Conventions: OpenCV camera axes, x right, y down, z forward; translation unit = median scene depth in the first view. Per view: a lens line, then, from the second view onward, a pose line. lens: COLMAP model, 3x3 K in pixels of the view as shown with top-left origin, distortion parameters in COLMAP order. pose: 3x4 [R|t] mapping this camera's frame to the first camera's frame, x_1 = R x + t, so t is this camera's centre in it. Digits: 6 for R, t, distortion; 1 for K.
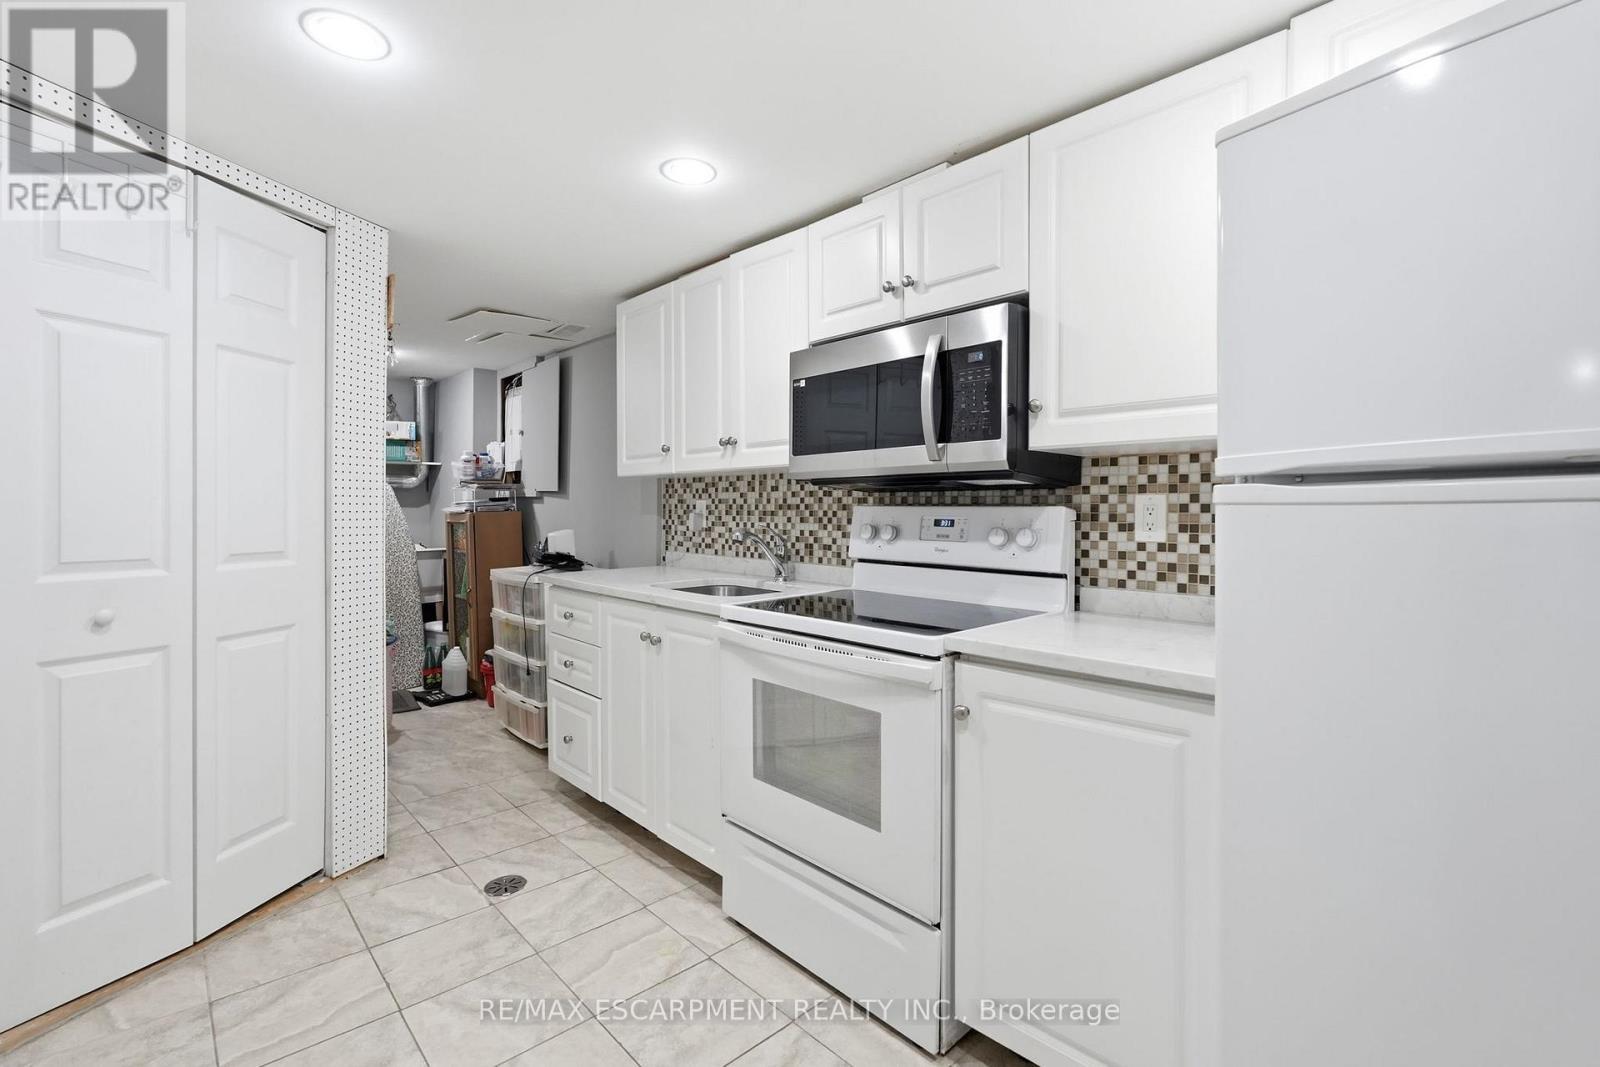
lens RADIAL K [[709.8, 0, 800.8], [0, 709.8, 523.2], [0, 0, 1]] dist [-0.009548, 0.000798]
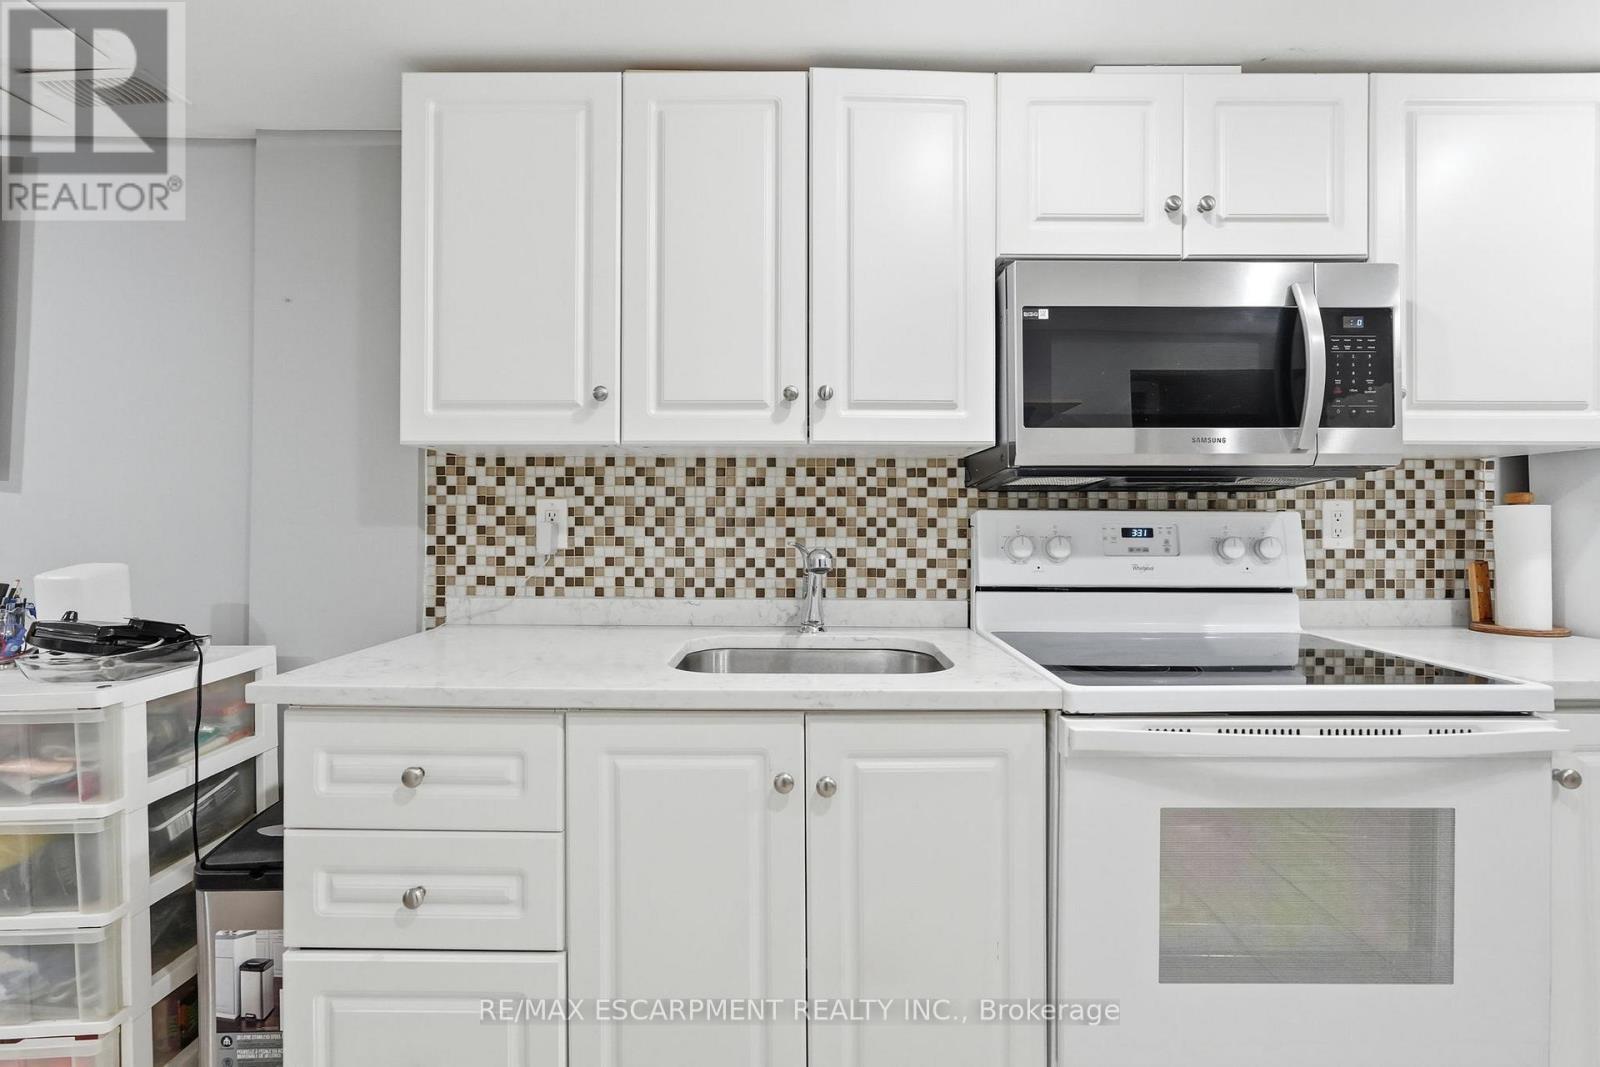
lens RADIAL K [[709.8, 0, 801.0], [0, 709.8, 523.4], [0, 0, 1]] dist [-0.009548, 0.000798]
pose [[0.689498, -0.003898, 0.724277, -0.487226], [0.014381, 0.999862, -0.008309, -0.007463], [-0.724145, 0.016144, 0.689459, 0.586292]]
